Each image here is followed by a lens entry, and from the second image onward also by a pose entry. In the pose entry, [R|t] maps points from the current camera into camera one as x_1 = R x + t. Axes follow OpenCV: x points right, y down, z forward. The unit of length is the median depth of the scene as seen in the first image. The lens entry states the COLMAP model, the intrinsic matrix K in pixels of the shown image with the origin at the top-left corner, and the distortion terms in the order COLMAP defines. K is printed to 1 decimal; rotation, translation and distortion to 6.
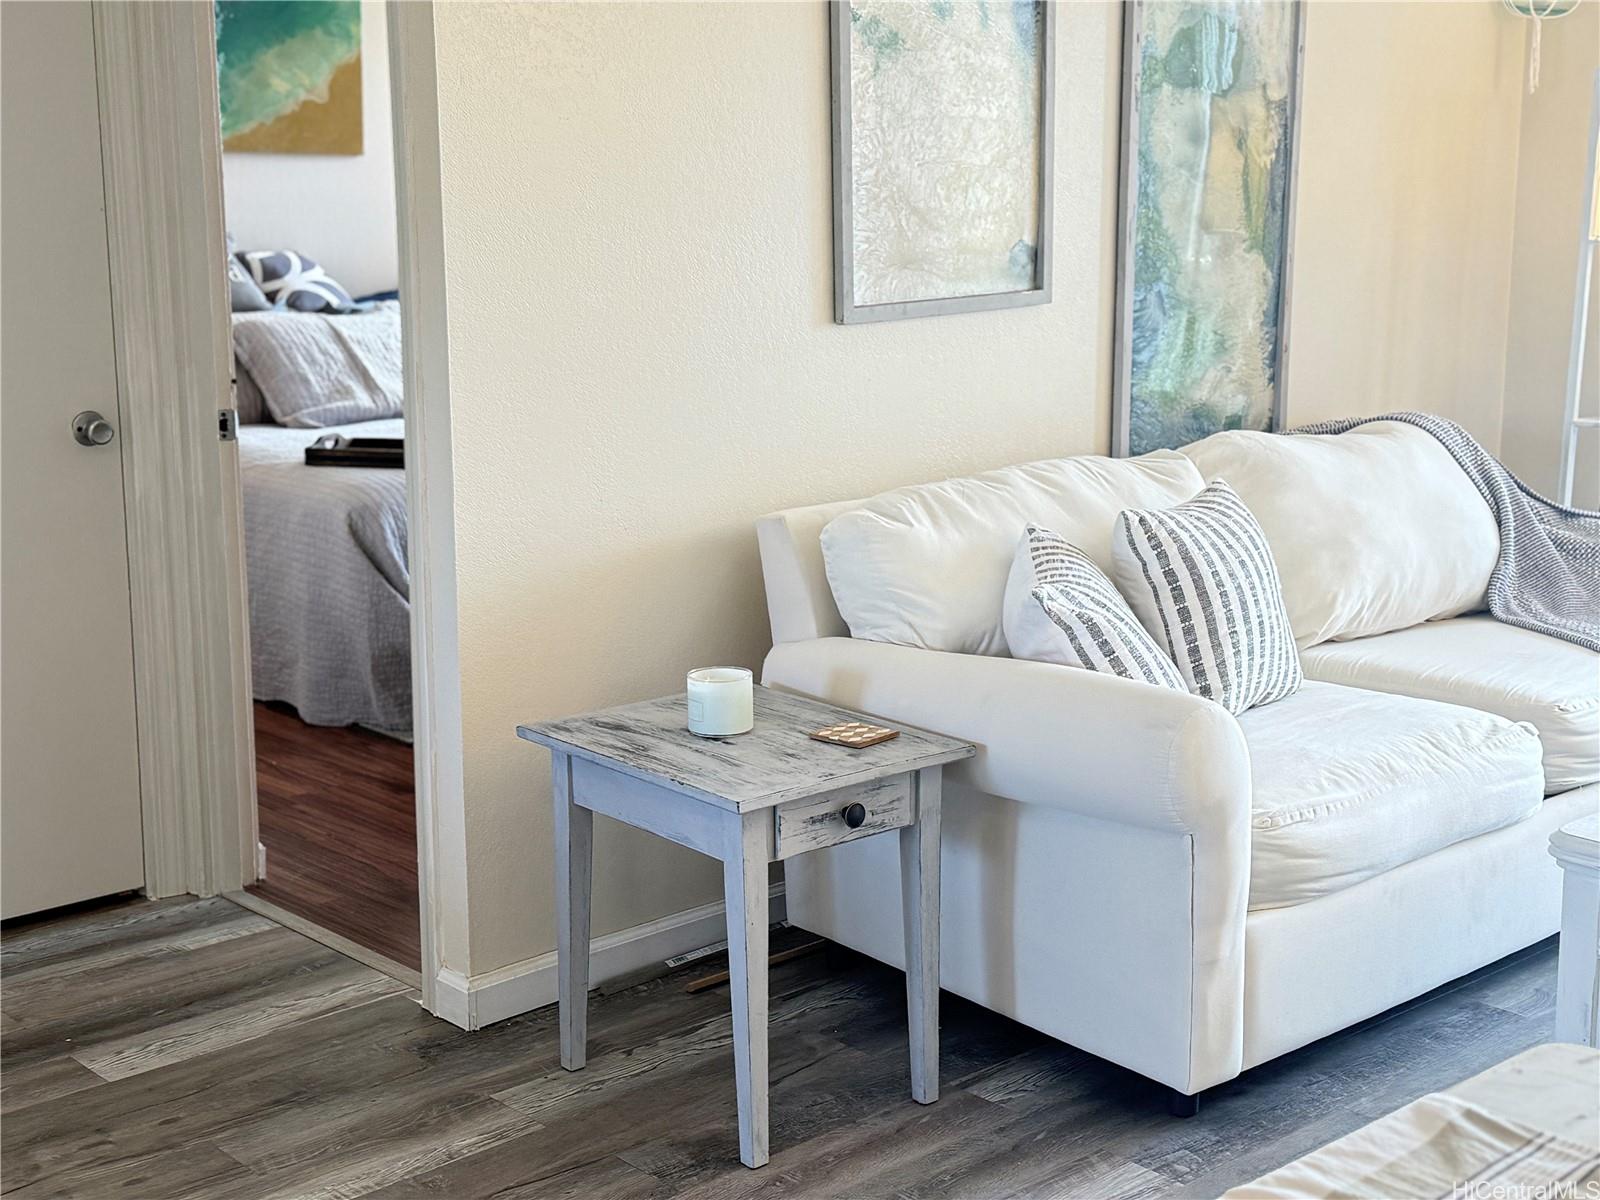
lens RADIAL K [[2194.4, 0, 809.0], [0, 2194.4, 599.2], [0, 0, 1]] dist [0.129182, 0.000000]
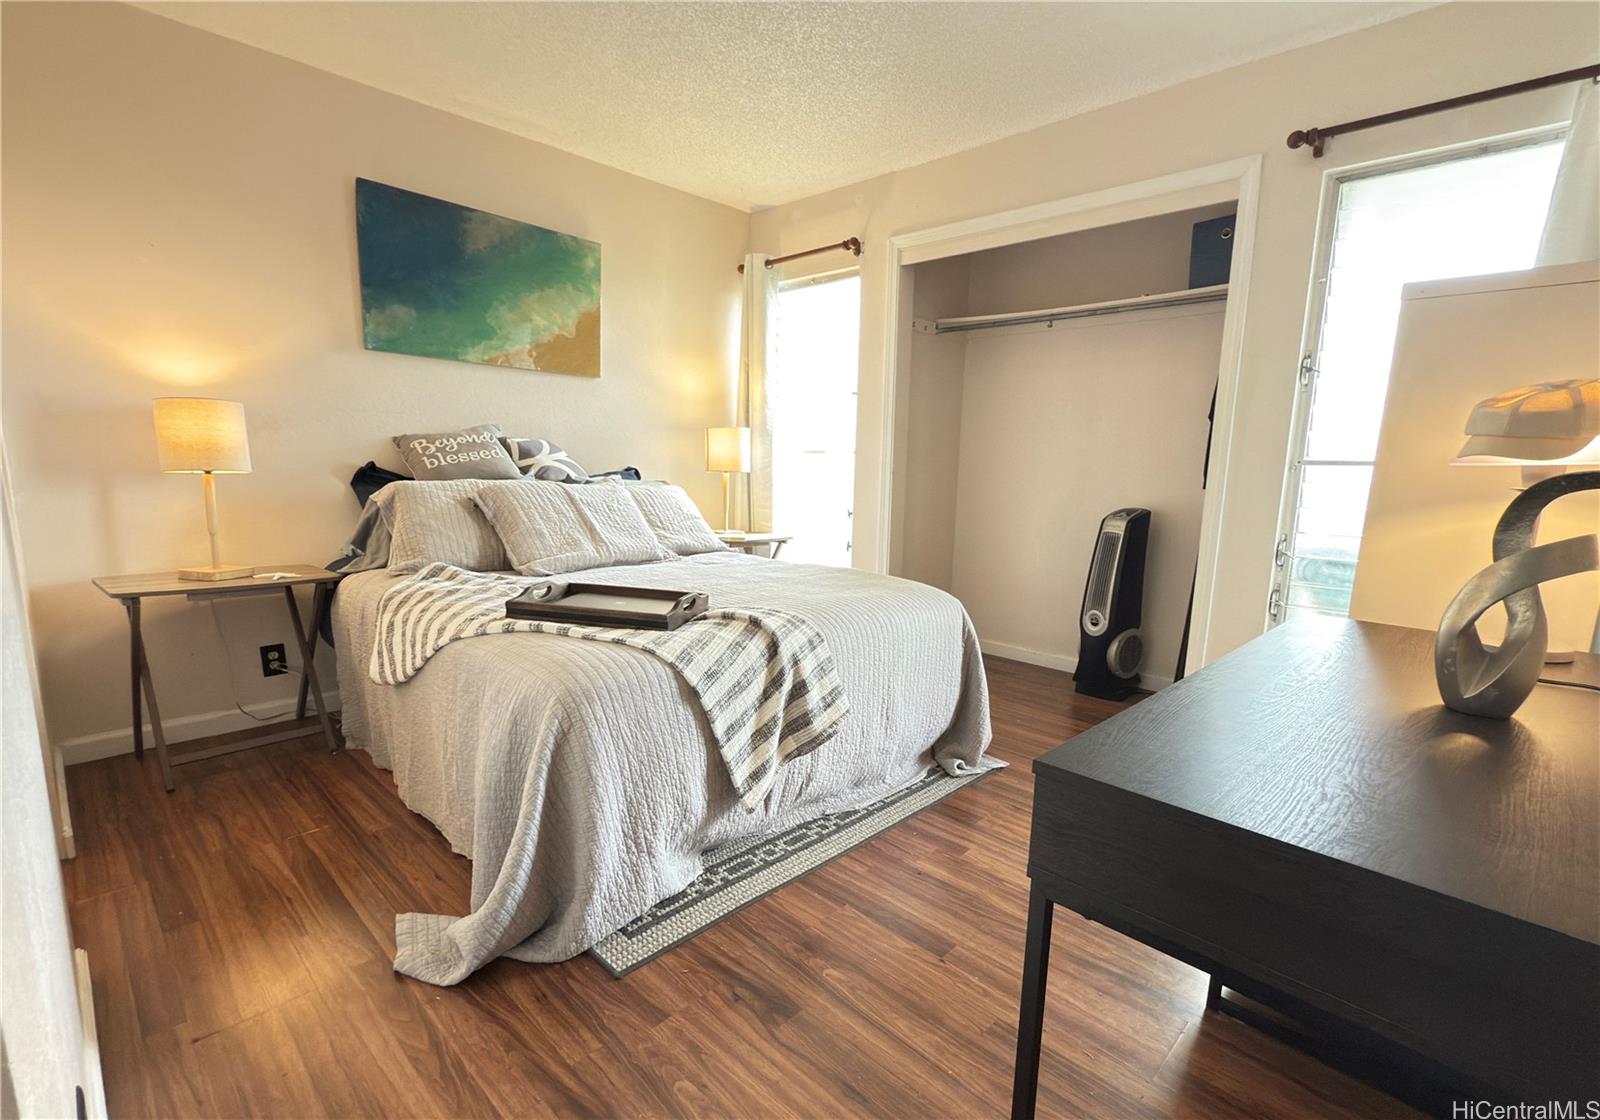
lens RADIAL K [[724.0, 0, 803.3], [0, 724.0, 575.1], [0, 0, 1]] dist [0.001408, 0.000057]
pose [[0.998423, 0.009564, 0.055320, -0.098995], [-0.007565, 0.999315, -0.036235, -0.059168], [-0.055629, 0.035759, 0.997811, 0.557124]]
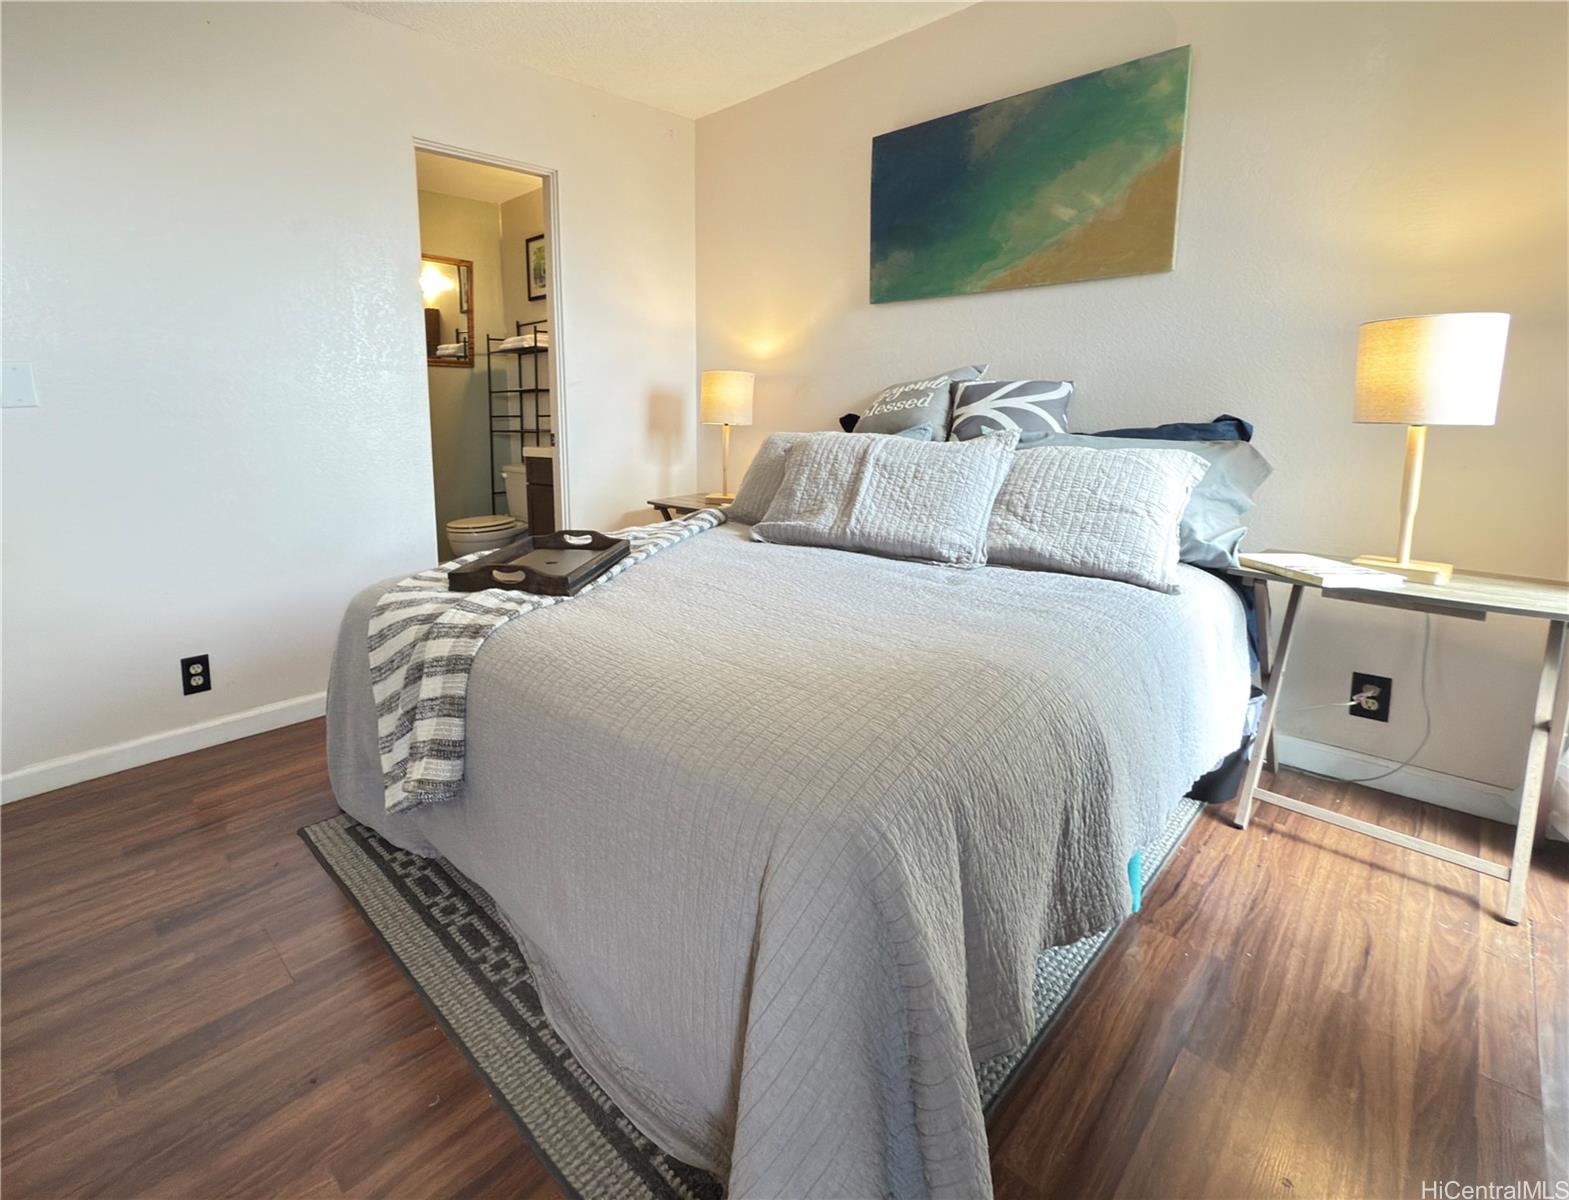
lens RADIAL K [[732.1, 0, 688.2], [0, 732.1, 497.5], [0, 0, 1]] dist [-0.001750, -0.000396]
pose [[0.018137, 0.119437, -0.992676, 0.096978], [-0.177195, 0.977507, 0.114374, -0.117794], [0.984009, 0.173823, 0.038893, 0.861417]]
